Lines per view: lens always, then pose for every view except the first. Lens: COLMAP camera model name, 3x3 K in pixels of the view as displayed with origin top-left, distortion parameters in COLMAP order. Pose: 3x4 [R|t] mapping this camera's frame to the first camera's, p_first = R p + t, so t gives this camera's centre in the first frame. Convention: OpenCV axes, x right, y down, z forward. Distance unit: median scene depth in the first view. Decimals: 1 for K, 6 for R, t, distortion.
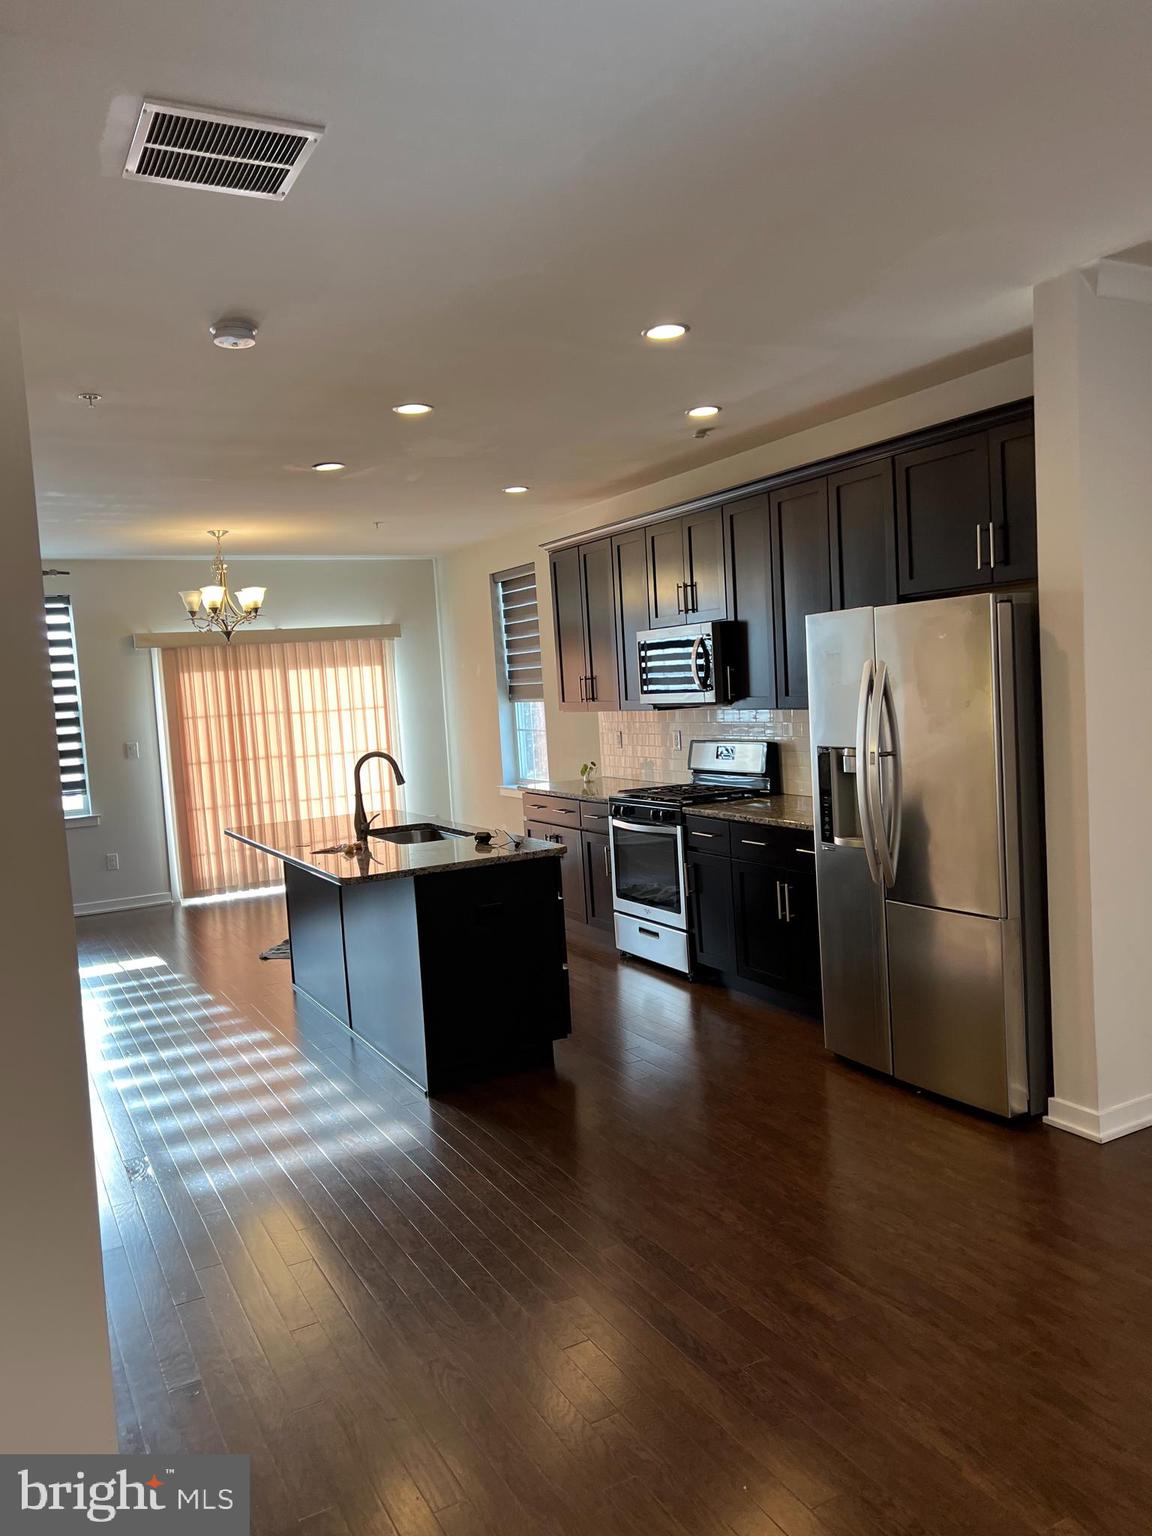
lens RADIAL K [[1143.6, 0, 580.7], [0, 1143.6, 767.6], [0, 0, 1]] dist [0.067597, -0.075042]
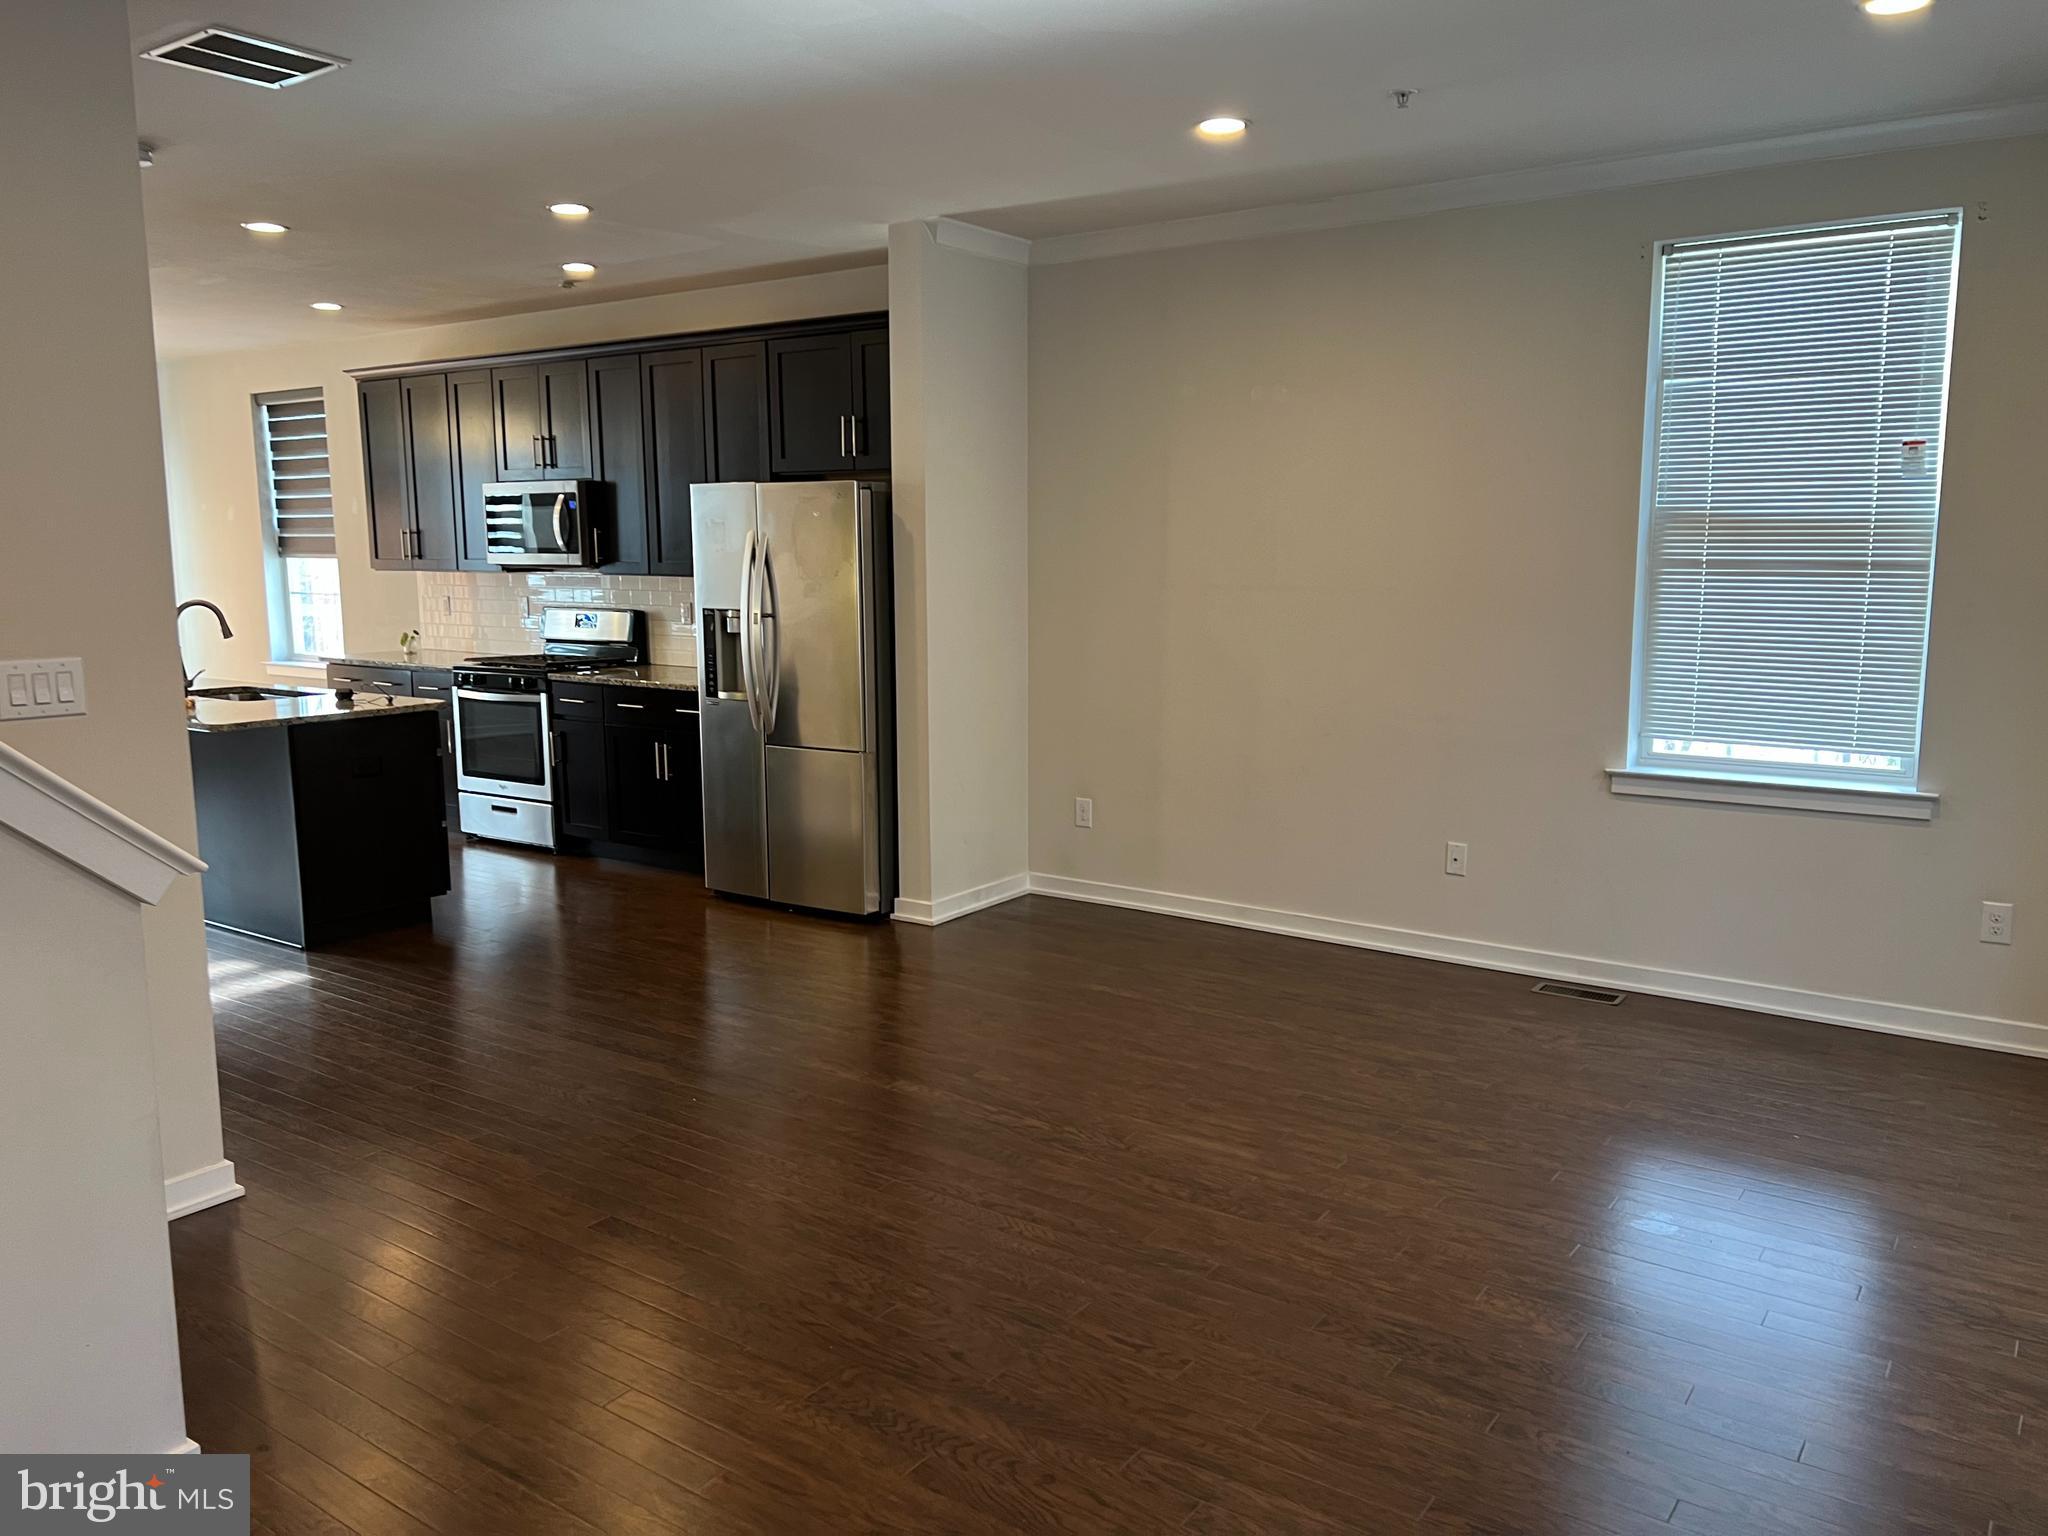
lens RADIAL K [[1524.7, 0, 1024.0], [0, 1524.7, 768.0], [0, 0, 1]] dist [0.067597, -0.075042]
pose [[0.893560, -0.010312, 0.448826, -0.144952], [-0.015745, 0.998401, 0.054286, 0.040883], [-0.448668, -0.055574, 0.891969, -0.363870]]
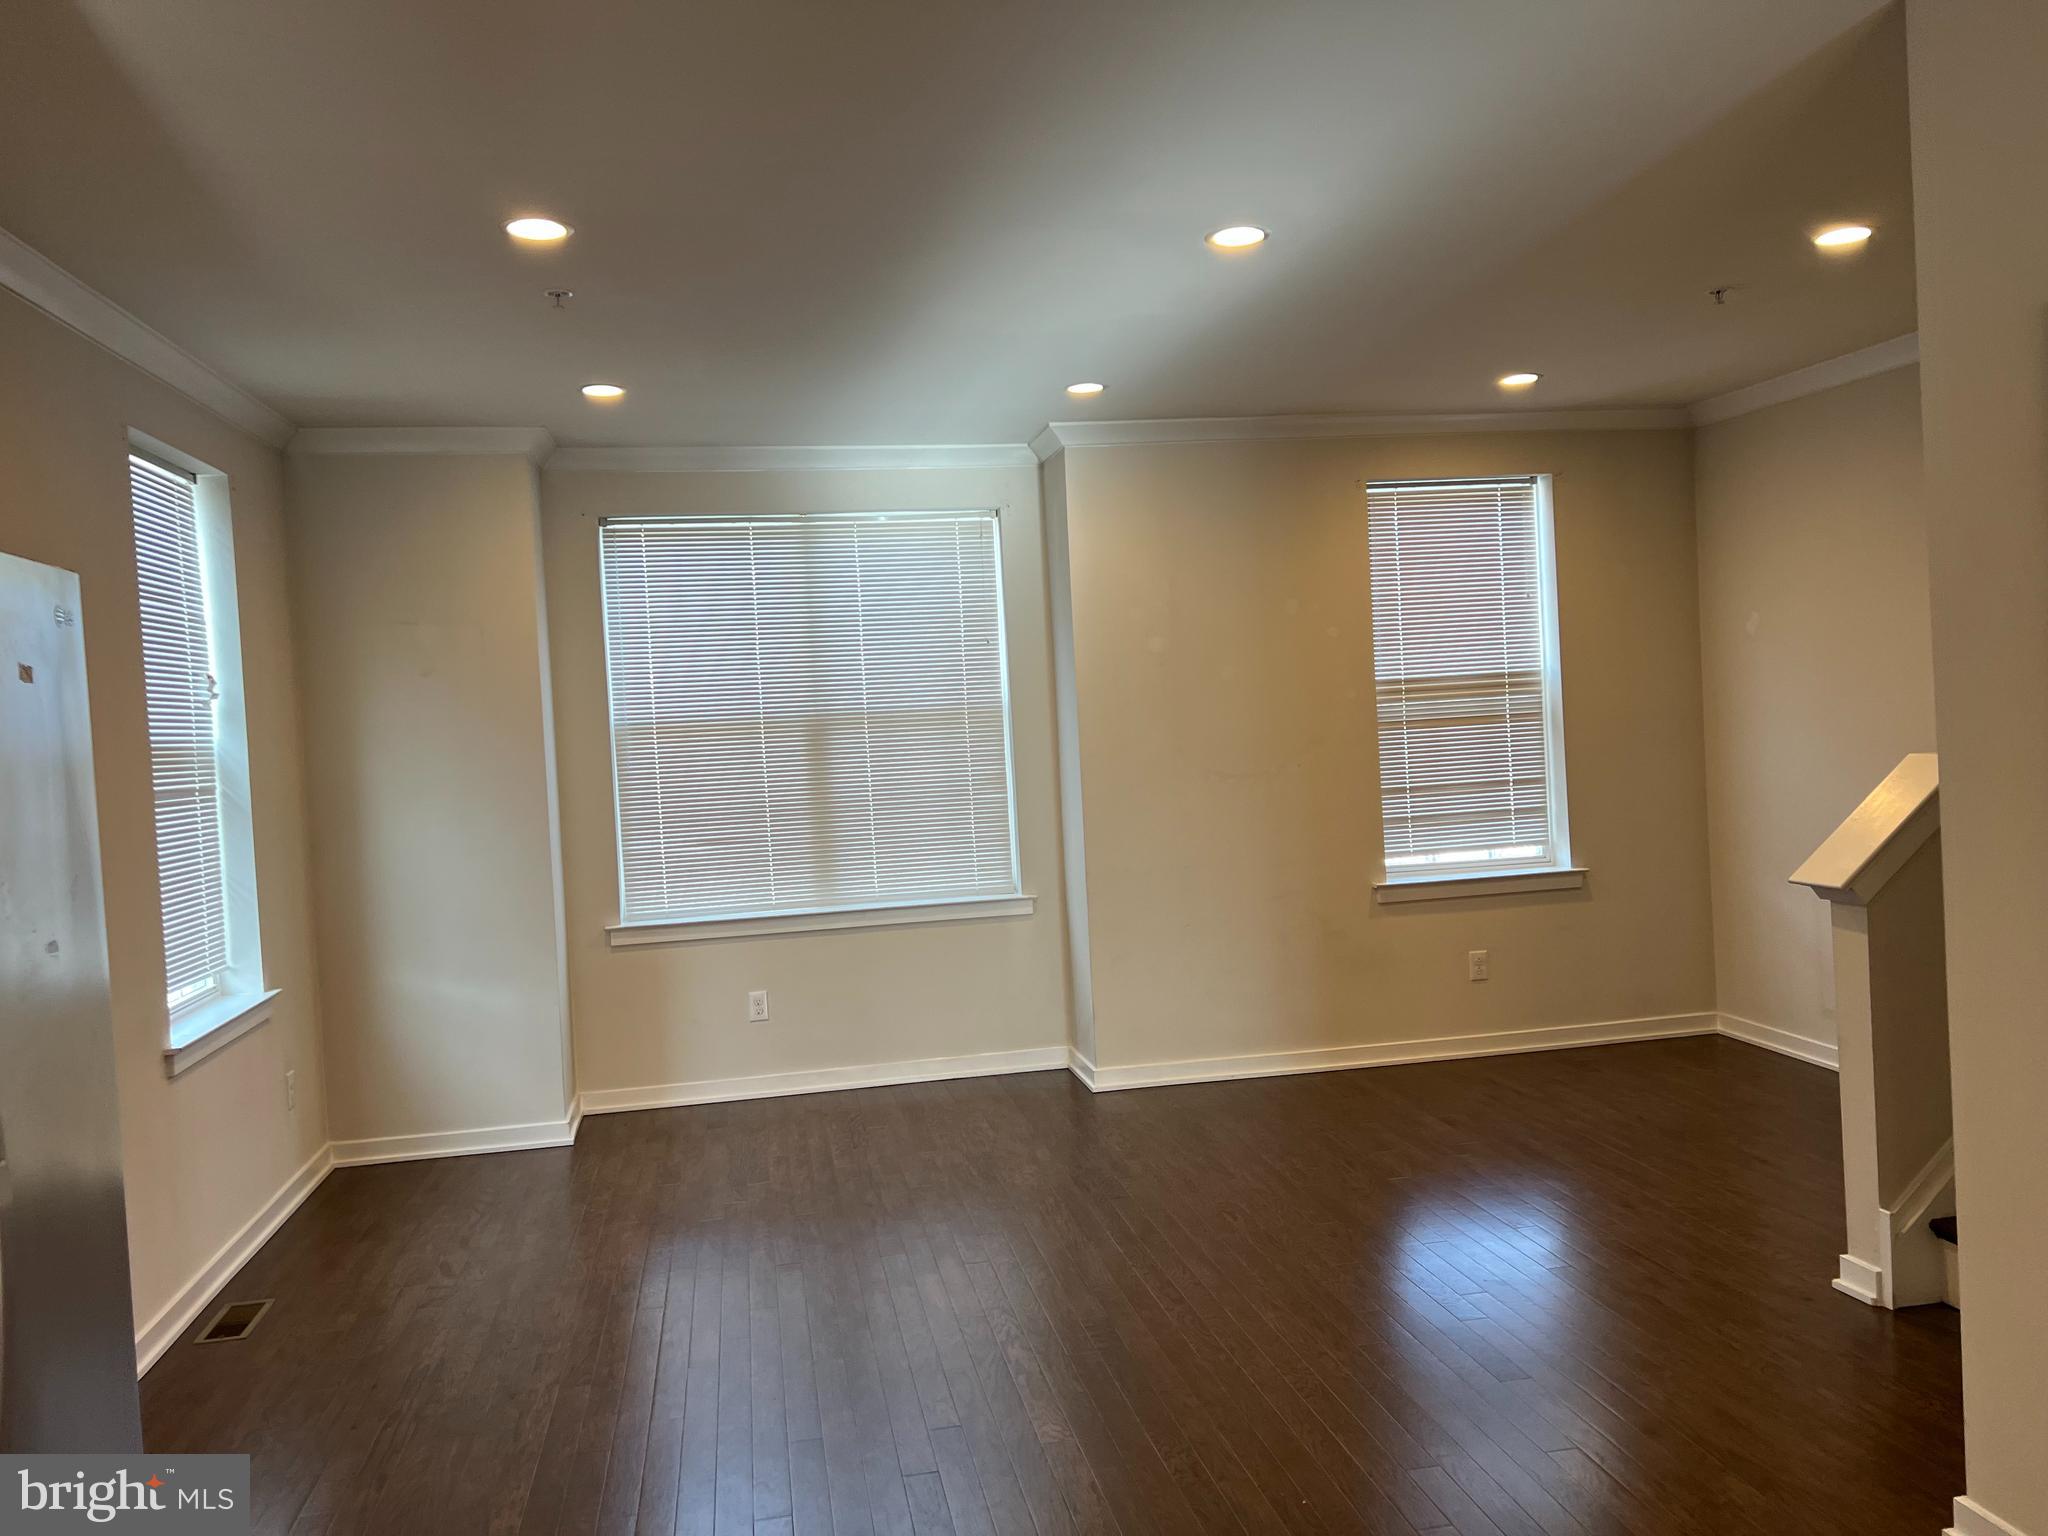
lens RADIAL K [[1518.6, 0, 1024.0], [0, 1518.6, 768.0], [0, 0, 1]] dist [0.068096, -0.074261]
pose [[-0.945633, 0.095075, 0.311028, -0.046337], [0.129312, 0.987389, 0.091328, -0.070682], [-0.298423, 0.126583, -0.946002, 0.955792]]
